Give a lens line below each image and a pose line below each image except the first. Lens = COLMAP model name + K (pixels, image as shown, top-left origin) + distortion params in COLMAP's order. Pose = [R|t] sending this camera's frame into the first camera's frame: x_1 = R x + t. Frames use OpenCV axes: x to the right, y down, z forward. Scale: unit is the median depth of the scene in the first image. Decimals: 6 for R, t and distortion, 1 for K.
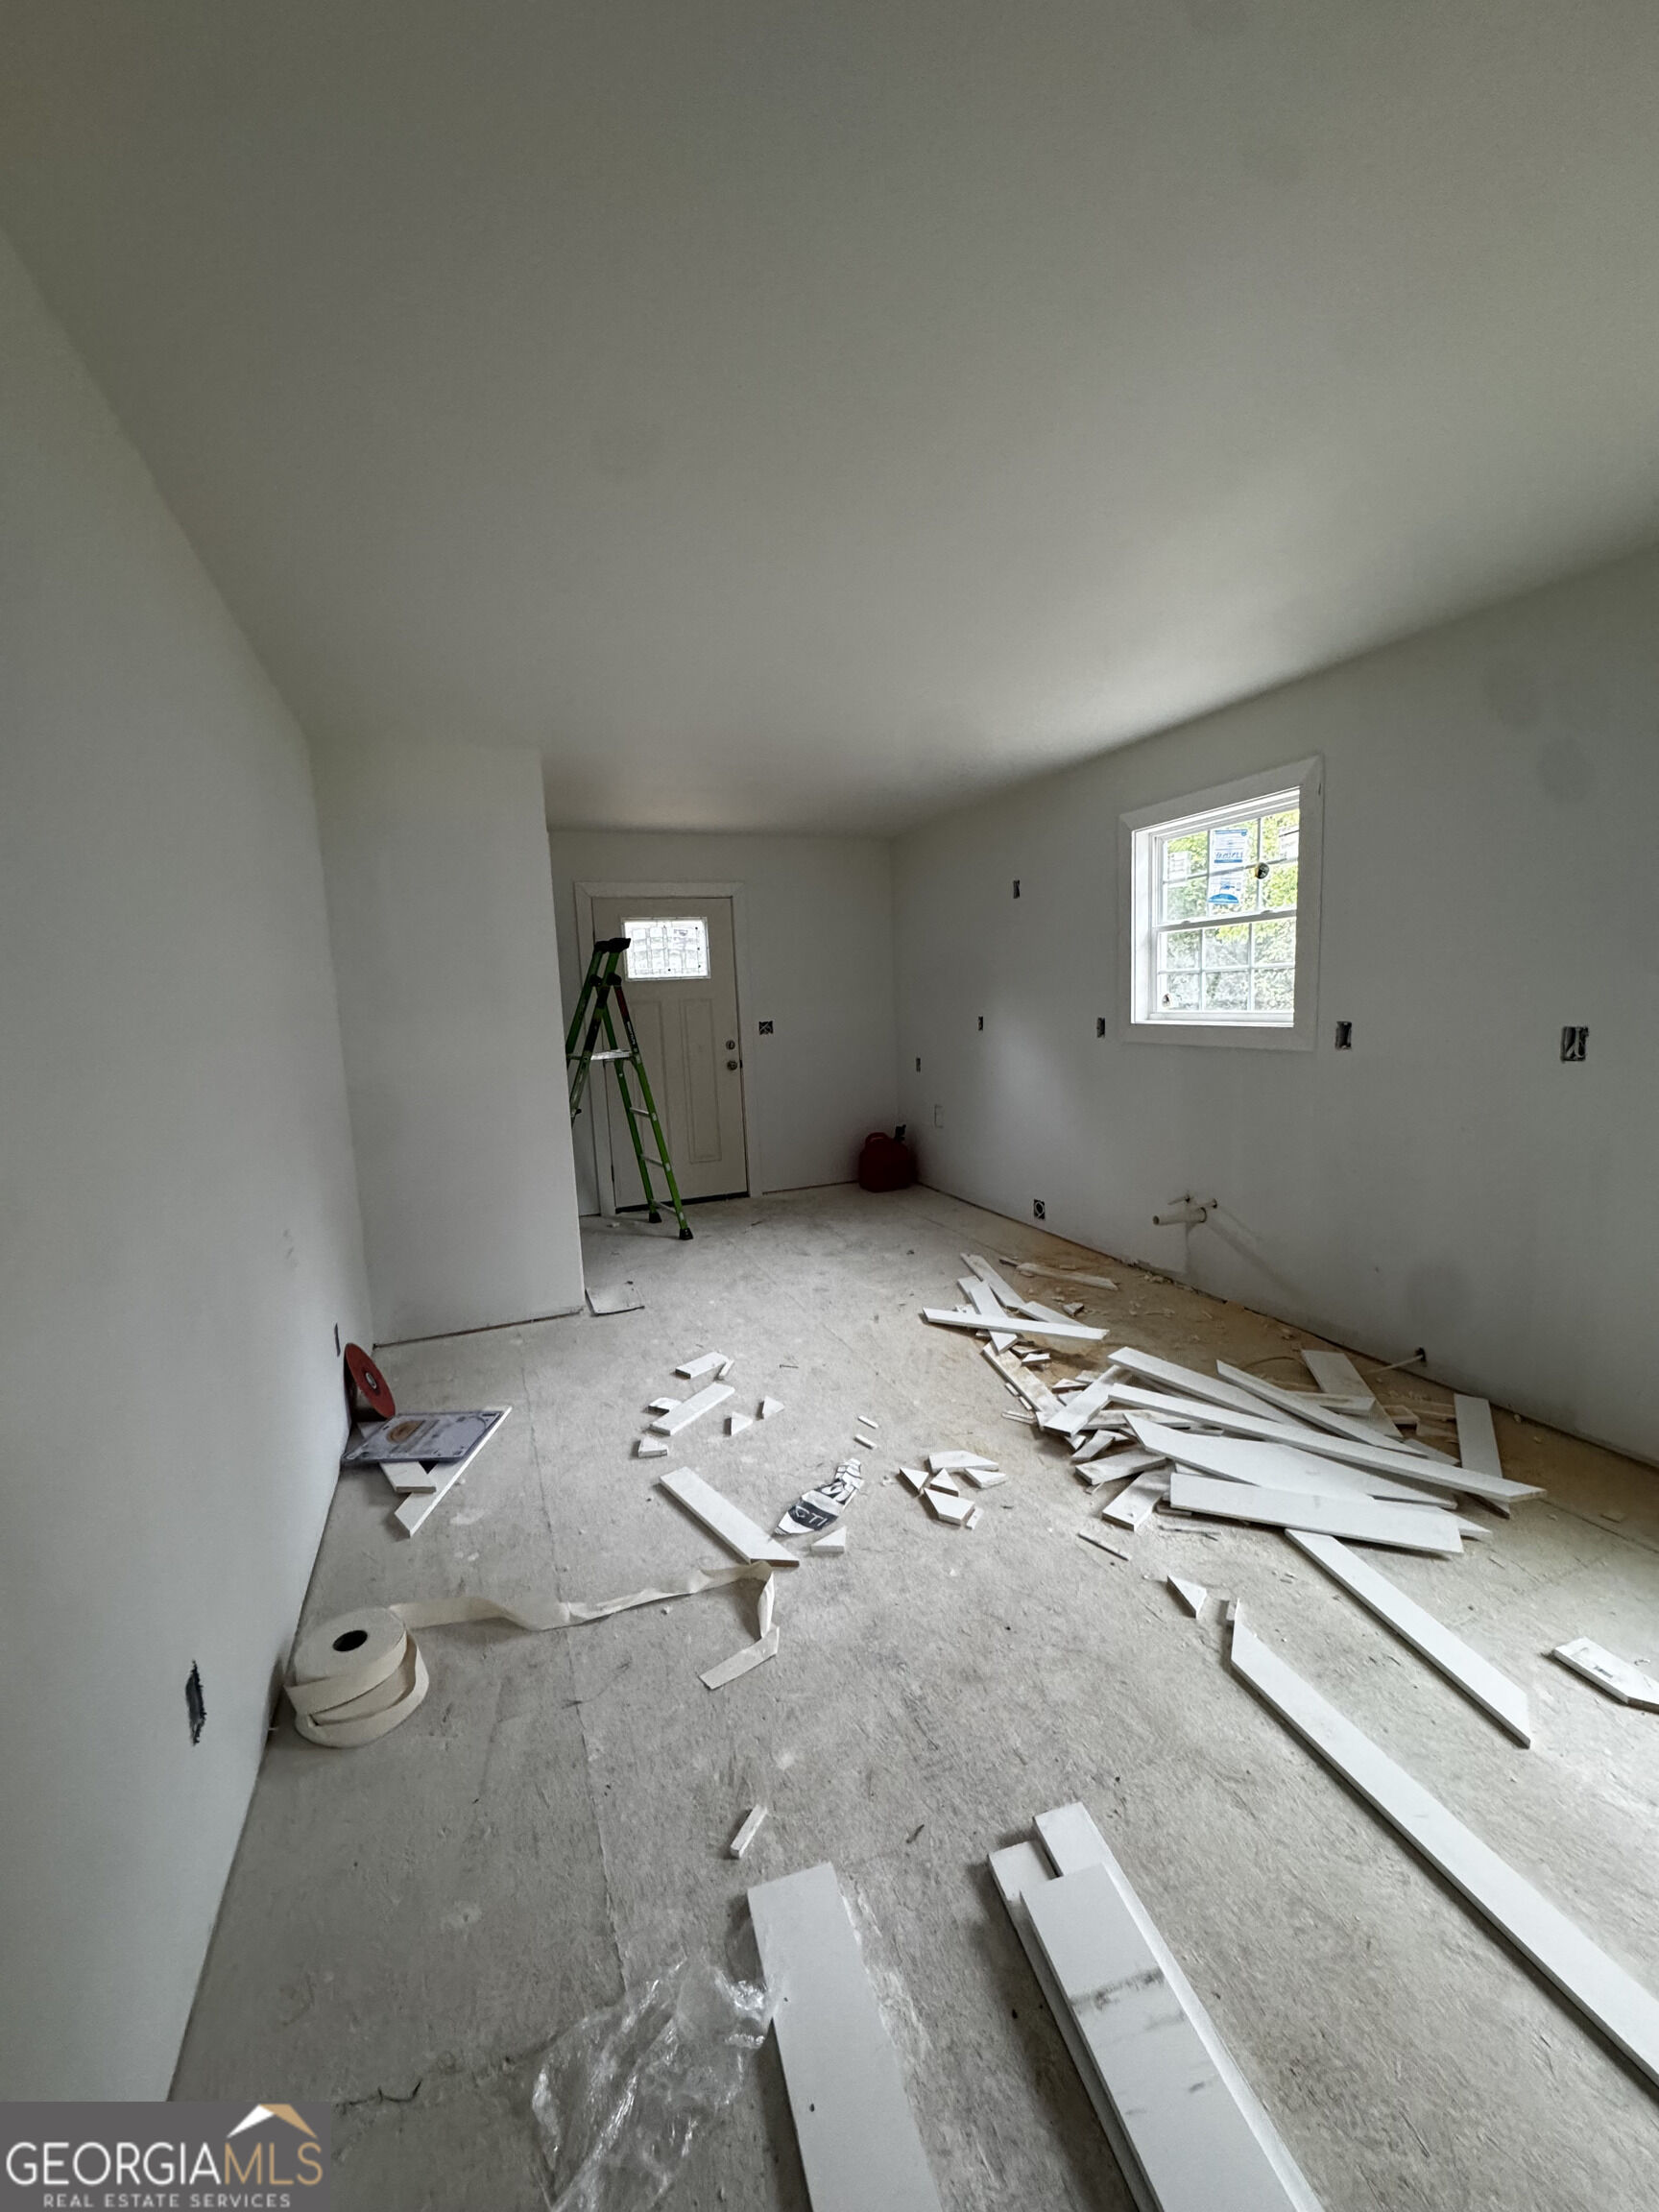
lens RADIAL K [[881.4, 0, 831.3], [0, 881.4, 1112.6], [0, 0, 1]] dist [-0.002596, -0.000141]
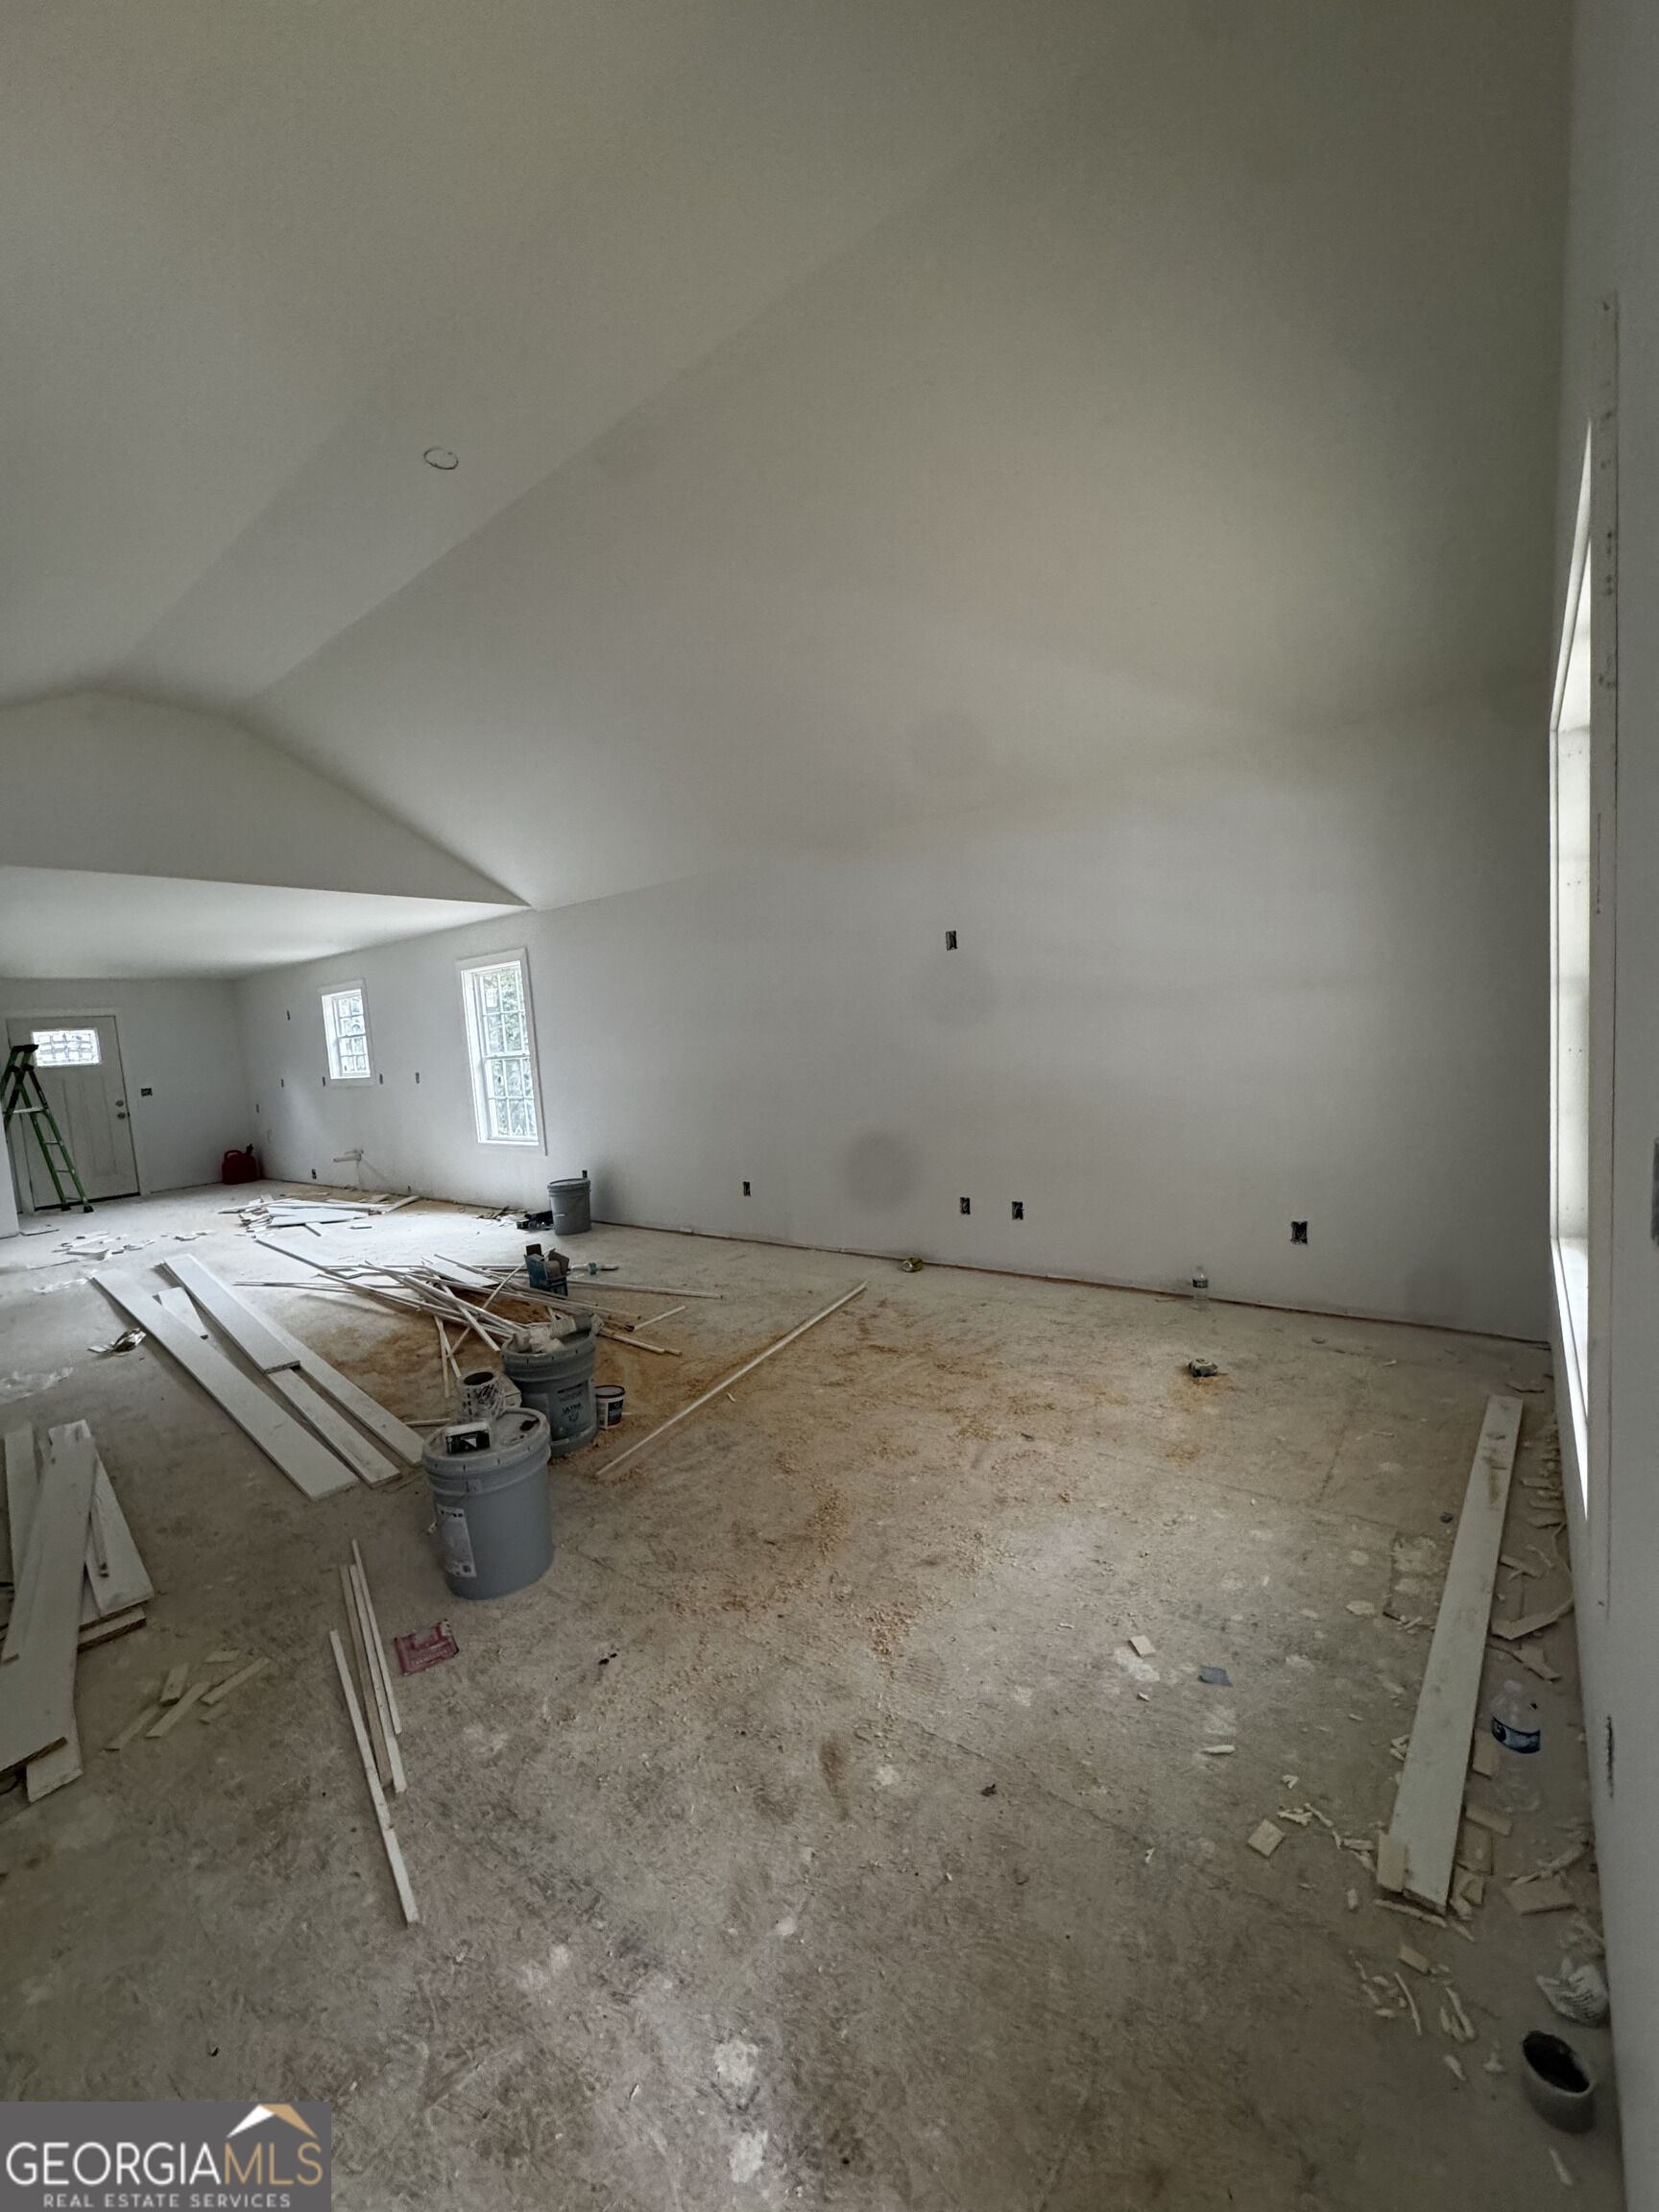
lens RADIAL K [[881.4, 0, 831.3], [0, 881.4, 1112.6], [0, 0, 1]] dist [-0.002596, -0.000141]
pose [[0.869742, -0.064699, 0.489247, 0.274663], [0.101357, 0.993653, -0.048781, 0.179639], [-0.482986, 0.092016, 0.870780, -1.247961]]
